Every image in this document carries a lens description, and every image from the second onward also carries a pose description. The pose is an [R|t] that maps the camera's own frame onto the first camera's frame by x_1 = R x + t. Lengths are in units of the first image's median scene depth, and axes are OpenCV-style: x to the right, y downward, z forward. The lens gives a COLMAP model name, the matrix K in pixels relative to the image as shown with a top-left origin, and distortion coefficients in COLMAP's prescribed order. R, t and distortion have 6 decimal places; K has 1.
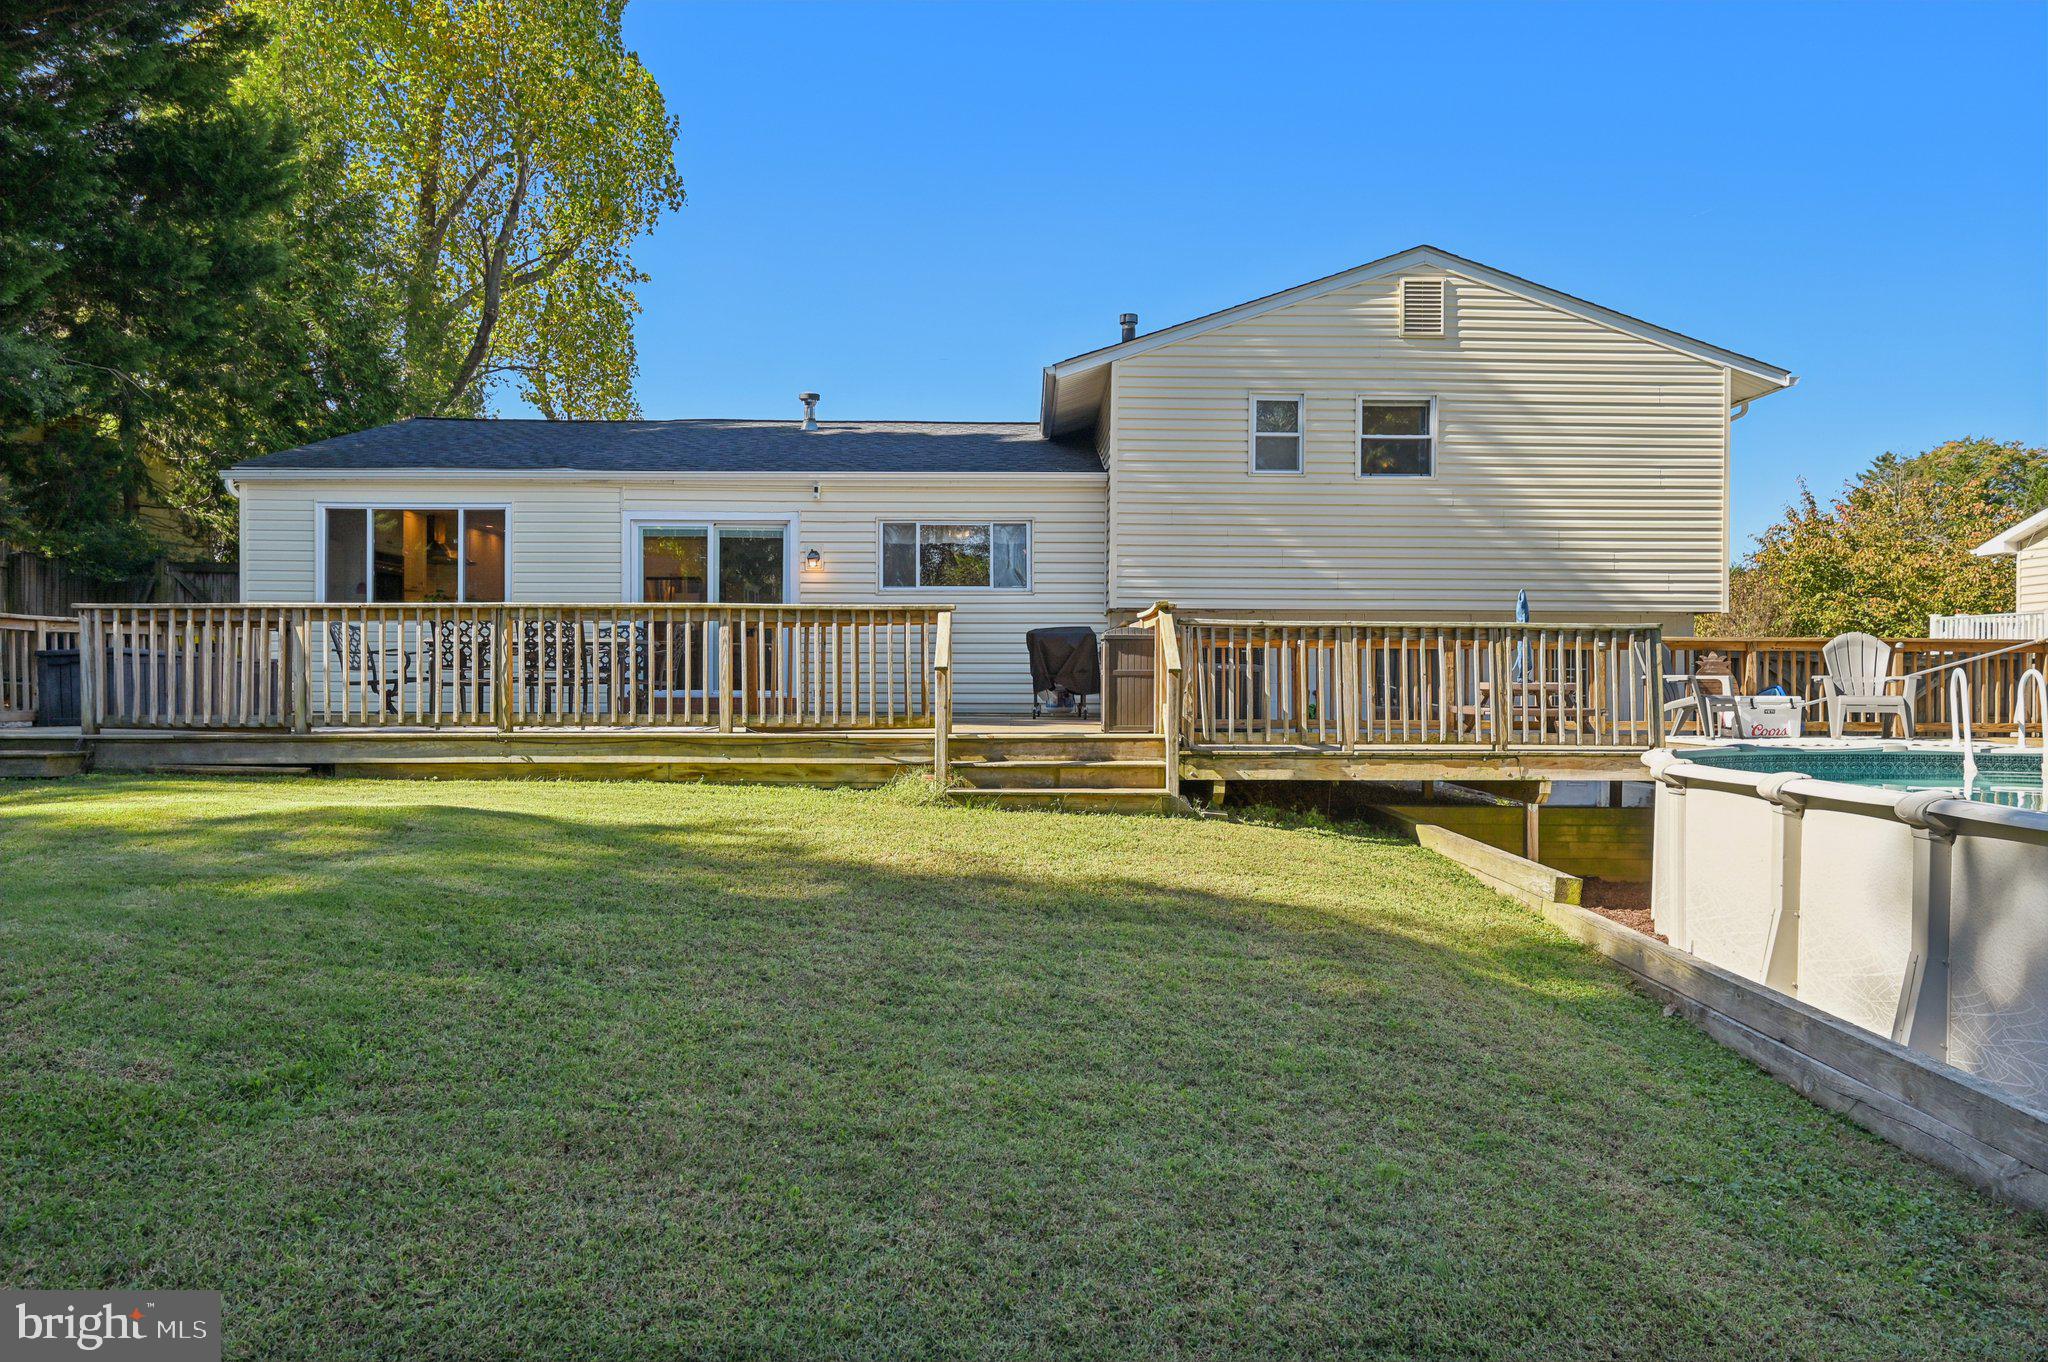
lens RADIAL K [[1237.6, 0, 1025.6], [0, 1237.6, 680.5], [0, 0, 1]] dist [0.000228, -0.002126]
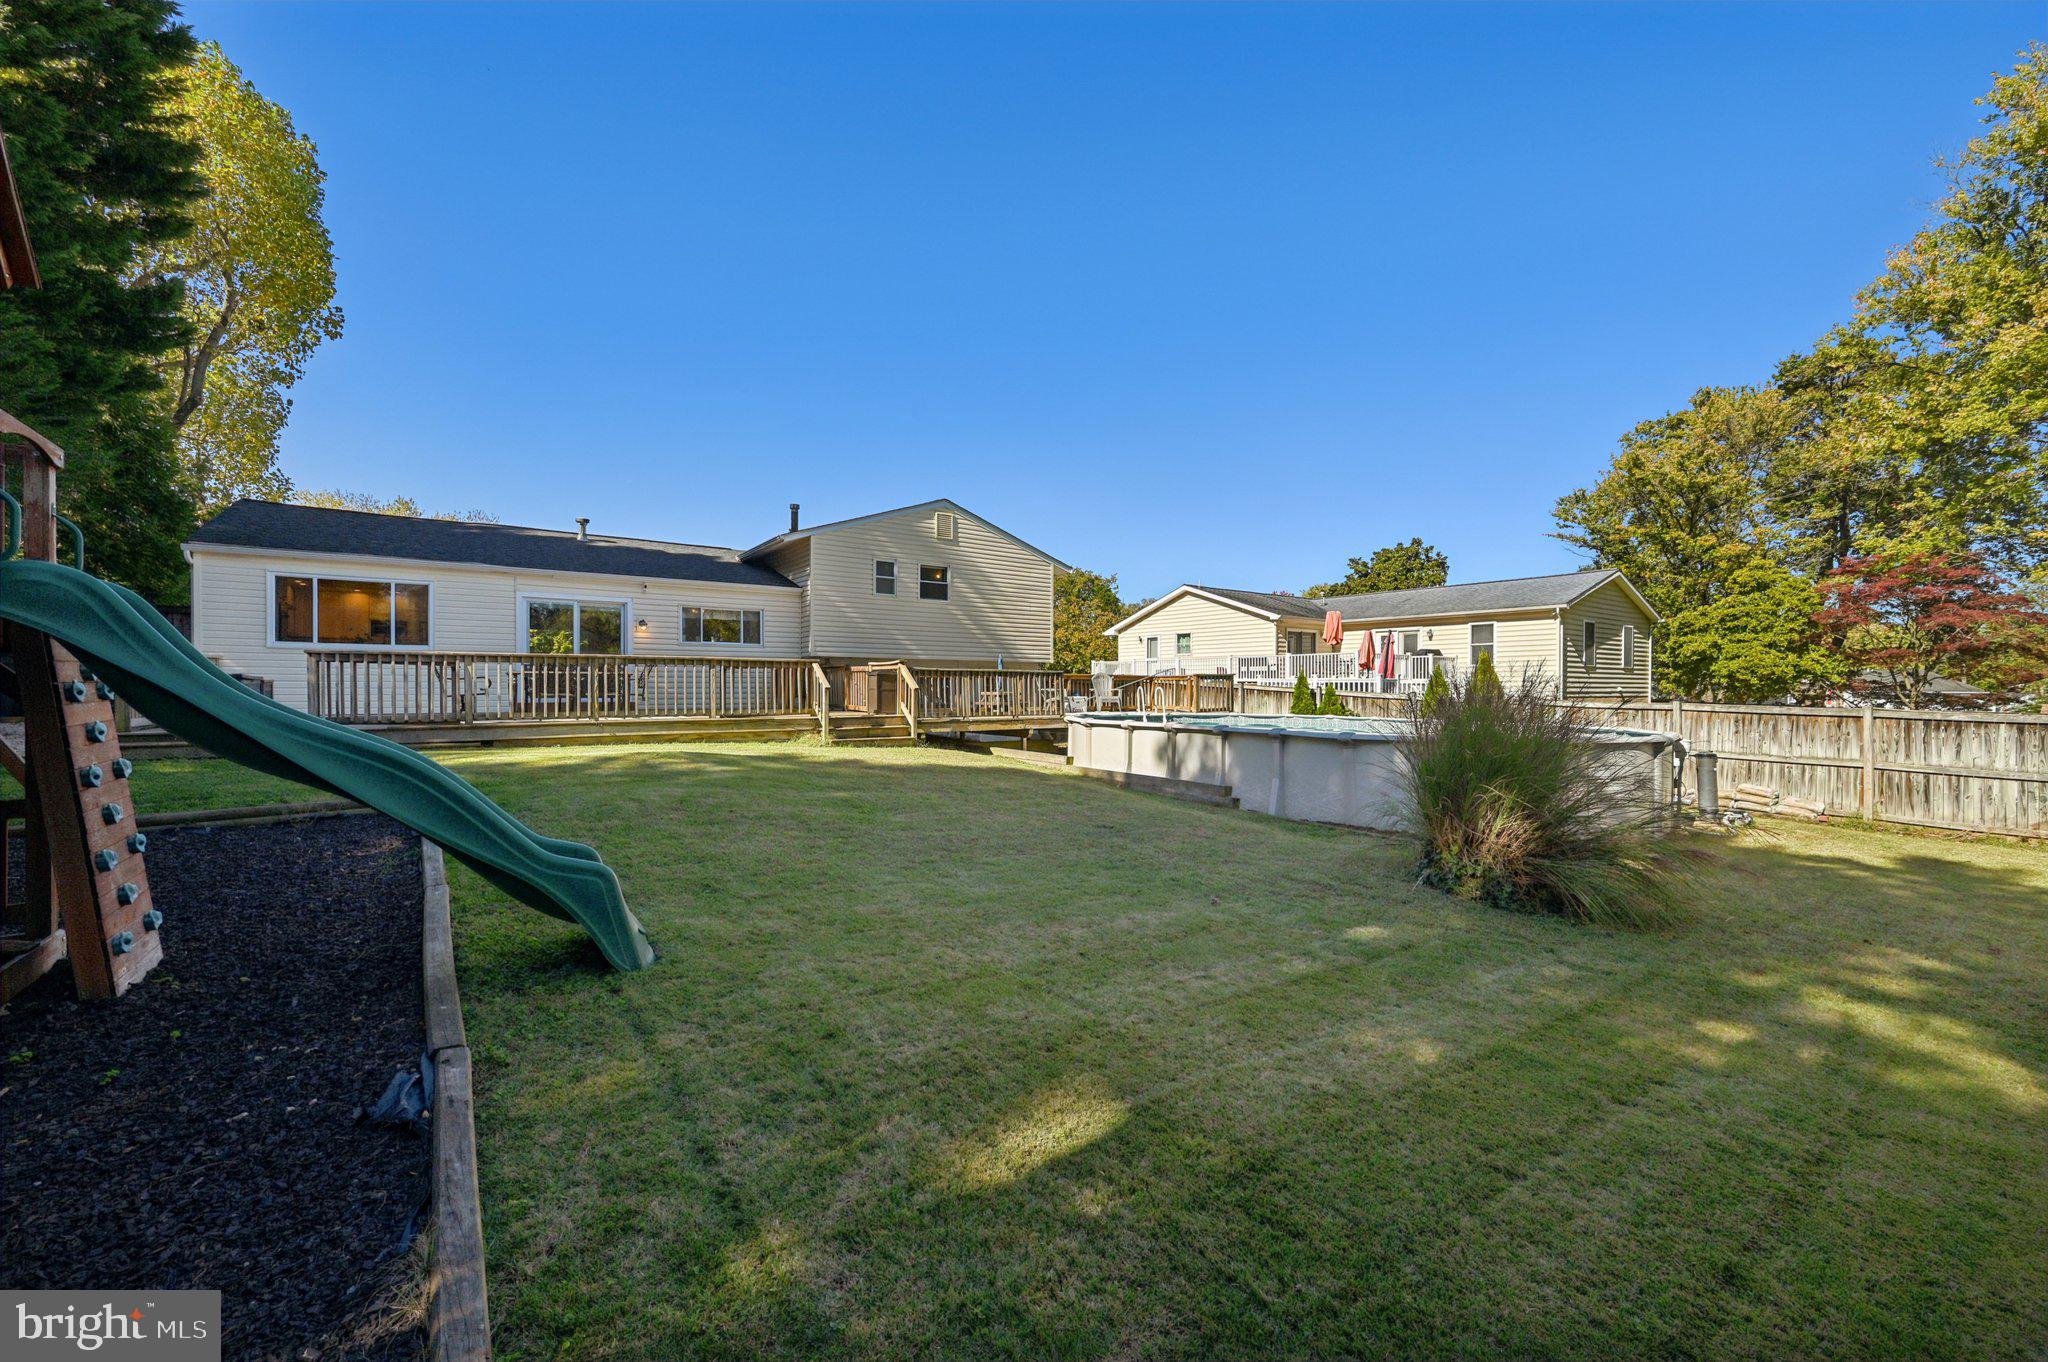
lens RADIAL K [[808.9, 0, 1029.0], [0, 808.9, 689.4], [0, 0, 1]] dist [-0.001248, -0.001230]
pose [[0.816885, -0.003419, 0.576791, -0.406311], [0.001032, 0.999989, 0.004465, -0.008934], [-0.576800, -0.003052, 0.816880, -0.298972]]
